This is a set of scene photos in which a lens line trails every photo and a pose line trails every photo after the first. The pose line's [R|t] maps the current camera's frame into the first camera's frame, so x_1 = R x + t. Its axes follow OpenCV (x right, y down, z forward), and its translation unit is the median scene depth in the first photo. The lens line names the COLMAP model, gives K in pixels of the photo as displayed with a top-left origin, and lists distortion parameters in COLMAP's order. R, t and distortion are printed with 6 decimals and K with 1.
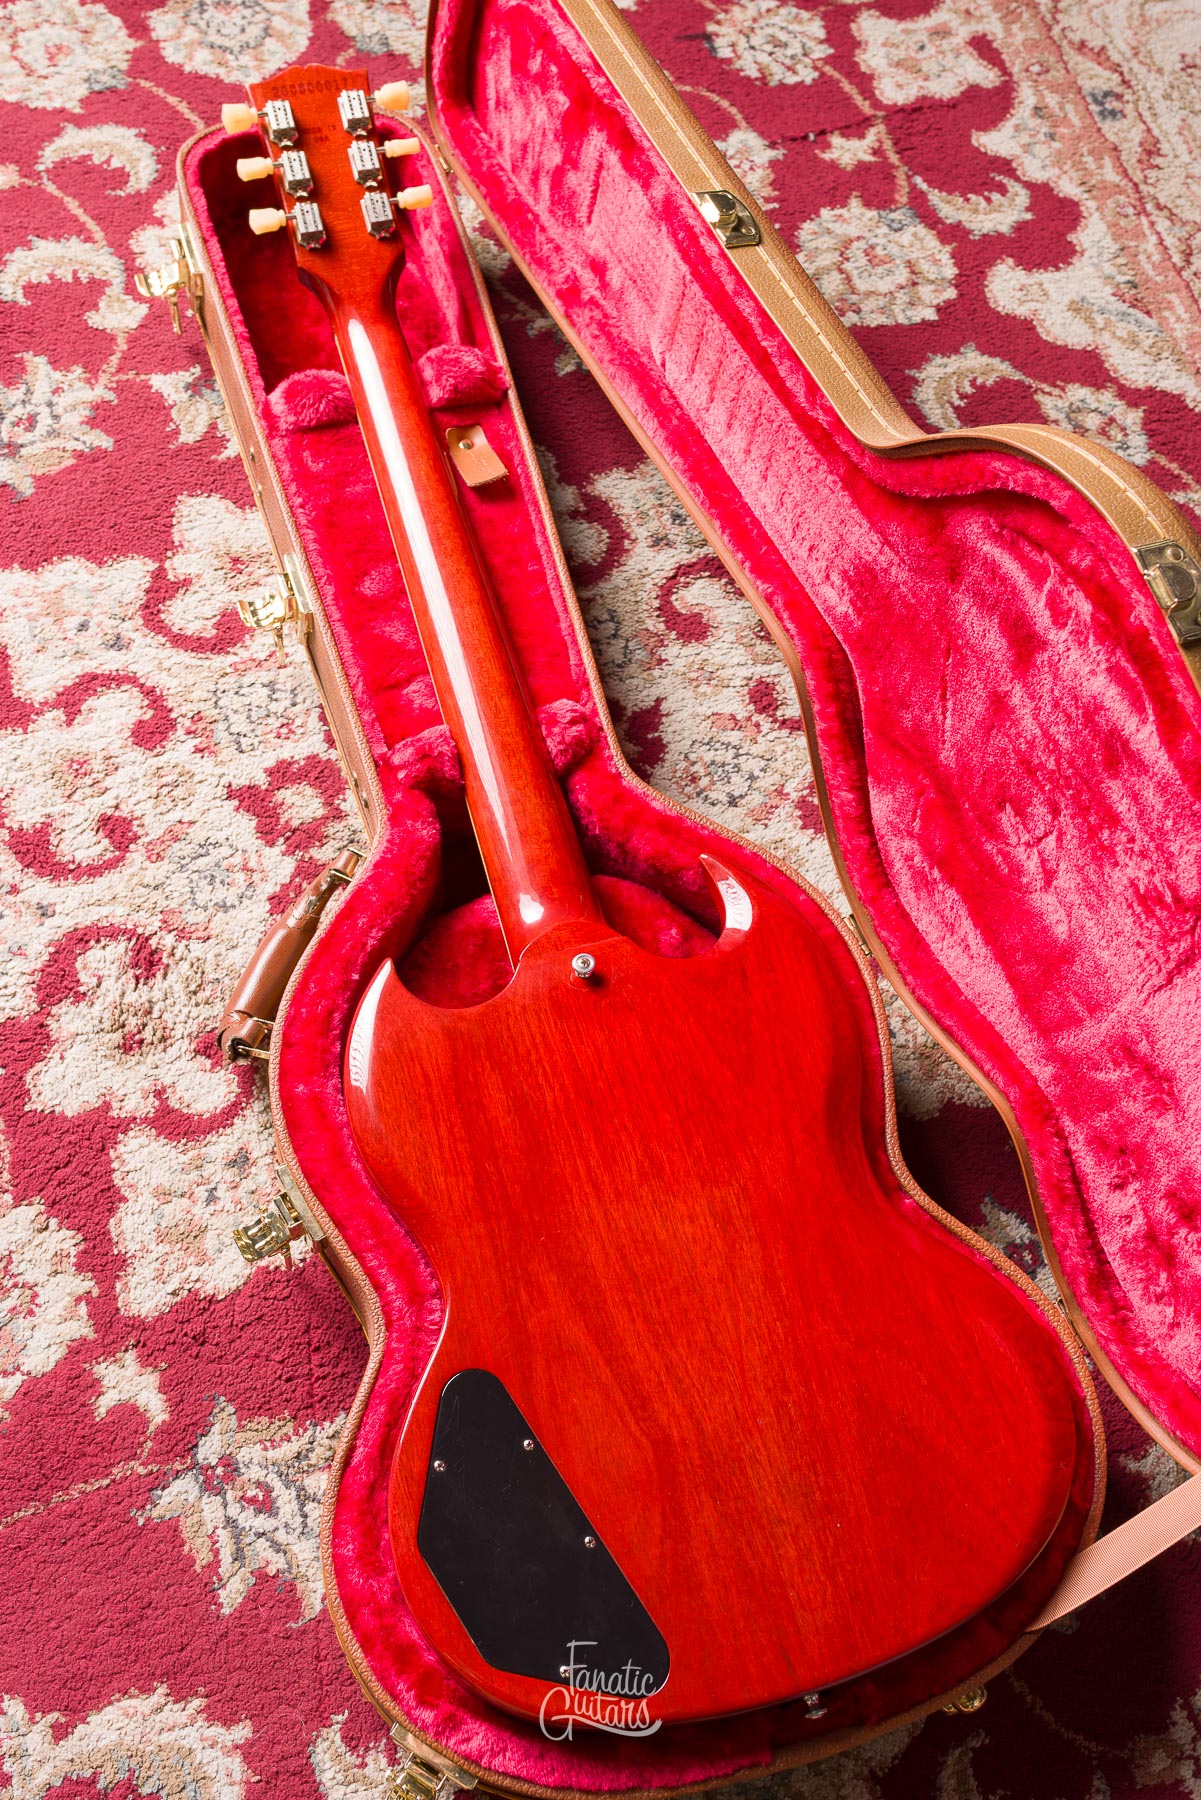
lens RADIAL K [[1832.4, 0, 597.4], [0, 1832.4, 907.4], [0, 0, 1]] dist [-0.002244, 0.000896]
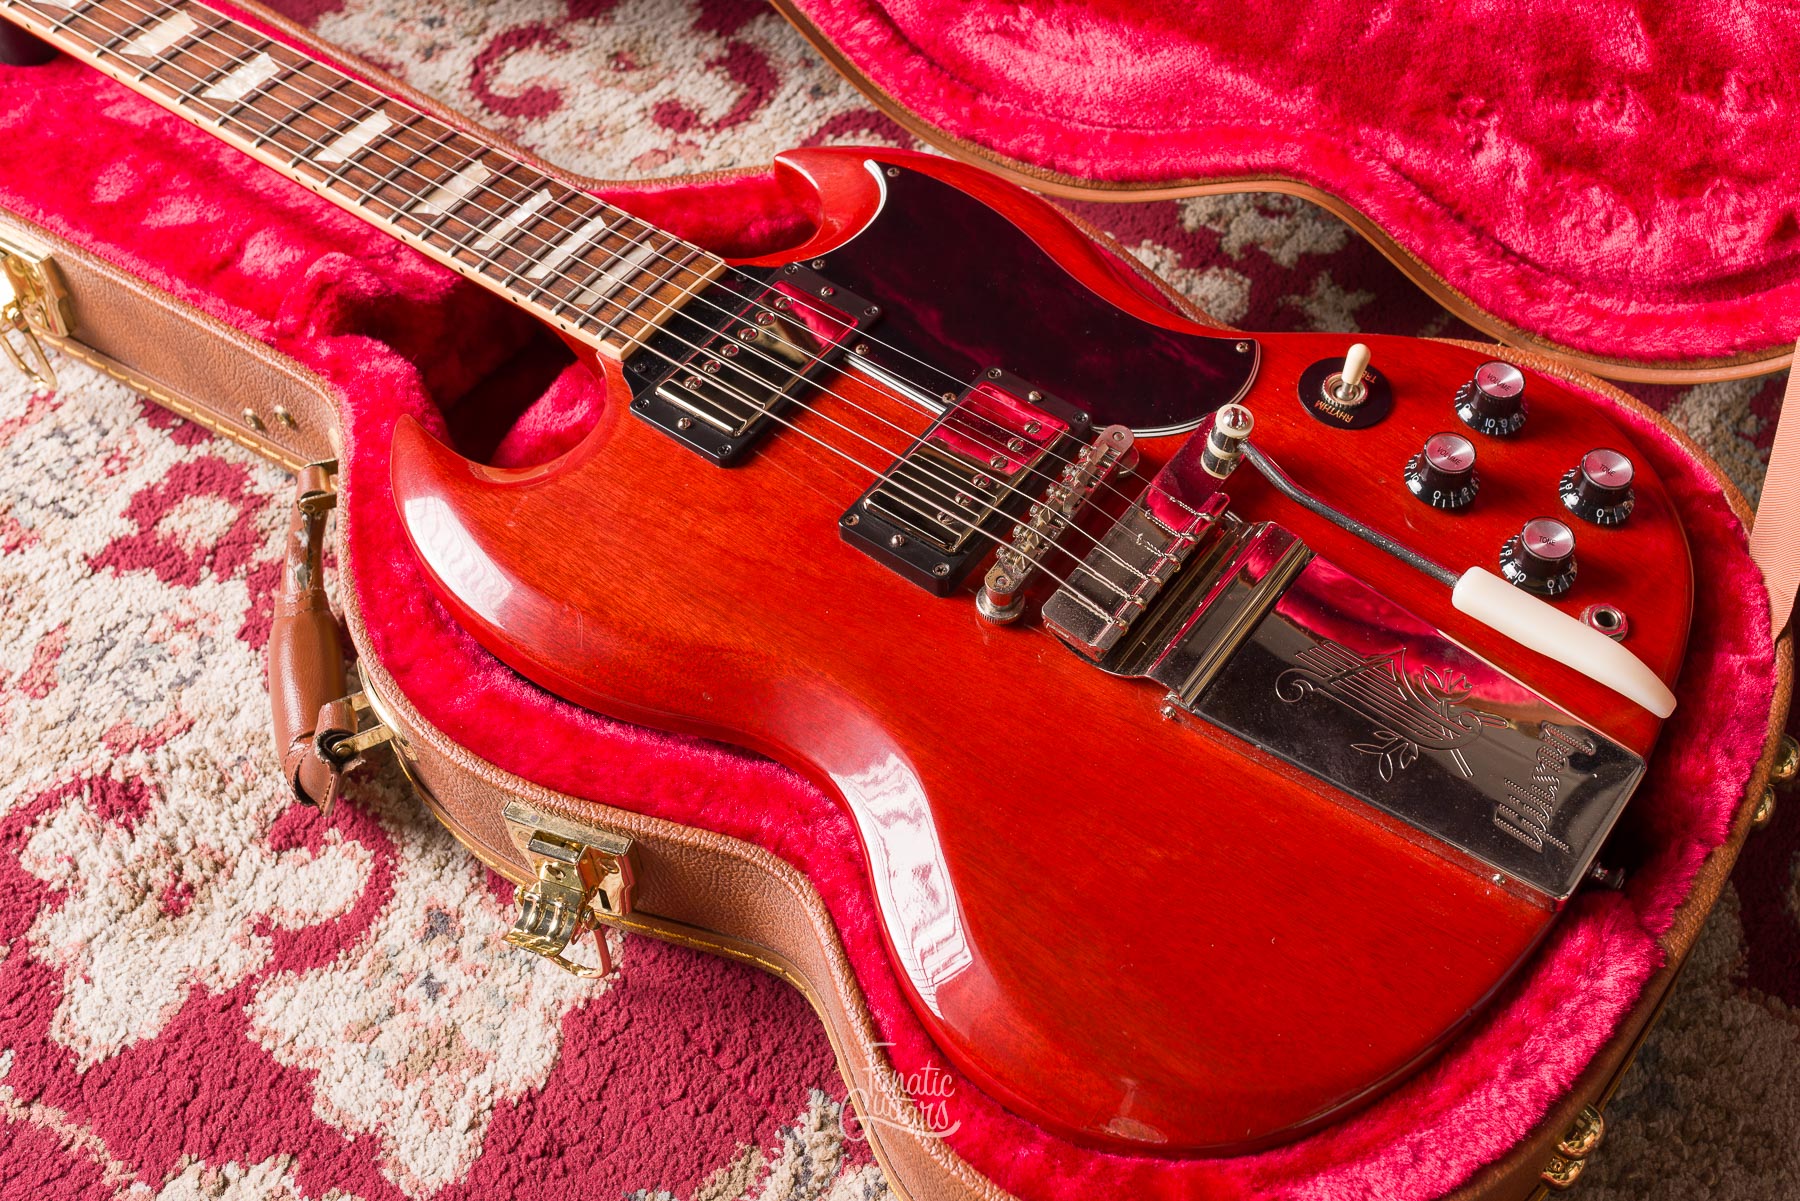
lens RADIAL K [[2062.2, 0, 1068.2], [0, 2062.2, 632.3], [0, 0, 1]] dist [-0.003072, 0.003424]
pose [[0.768459, -0.553256, 0.321526, -0.178775], [0.598048, 0.799684, -0.053325, 0.201421], [-0.227617, 0.233266, 0.945398, 0.221396]]
